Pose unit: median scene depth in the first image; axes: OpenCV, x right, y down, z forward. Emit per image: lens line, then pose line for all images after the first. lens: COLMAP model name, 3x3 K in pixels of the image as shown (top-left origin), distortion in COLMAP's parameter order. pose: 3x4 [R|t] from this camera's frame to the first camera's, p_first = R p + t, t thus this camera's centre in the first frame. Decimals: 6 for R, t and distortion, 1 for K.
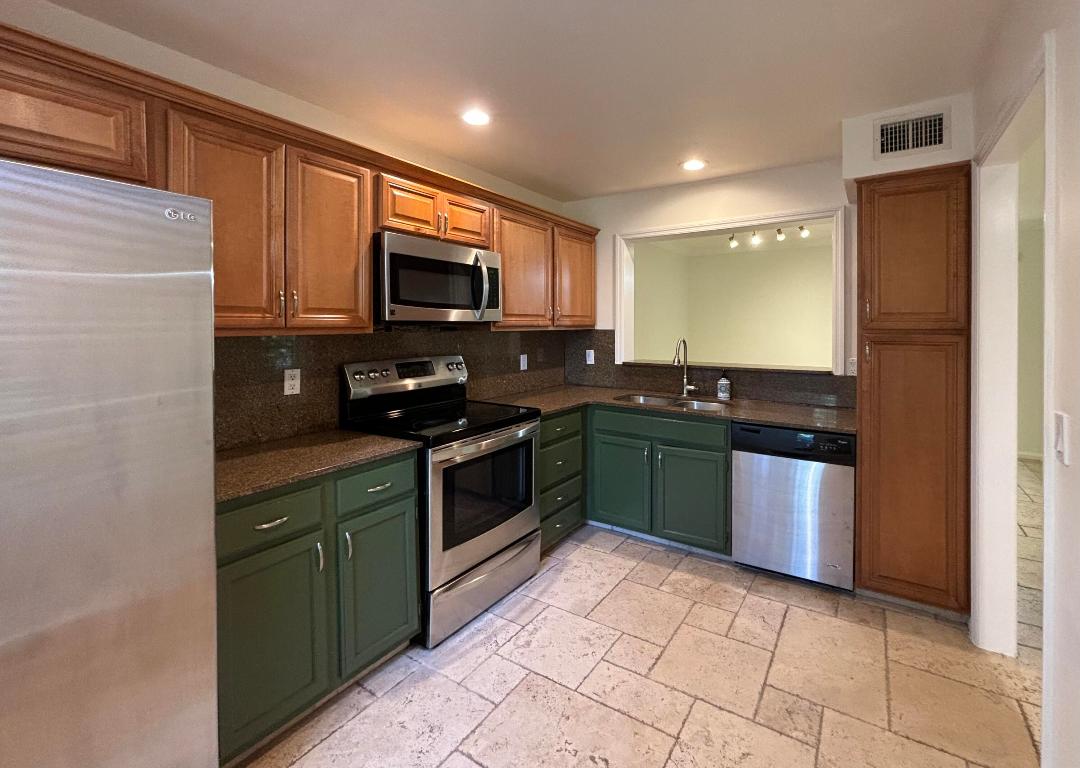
lens RADIAL K [[502.9, 0, 542.0], [0, 502.9, 338.0], [0, 0, 1]] dist [0.000193, 0.000135]
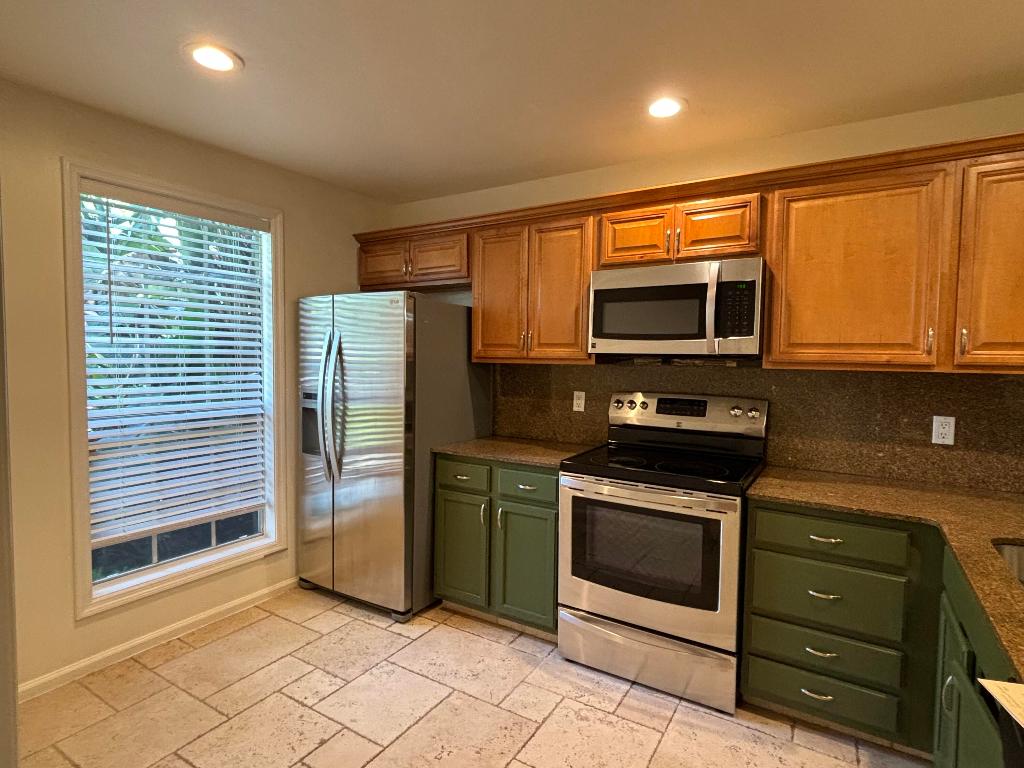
lens RADIAL K [[530.6, 0, 512.0], [0, 530.6, 384.0], [0, 0, 1]] dist [-0.002279, -0.001027]
pose [[0.021898, 0.063519, -0.997740, 0.823078], [-0.031178, 0.997538, 0.062822, -0.034540], [0.999274, 0.029732, 0.023824, 0.793910]]
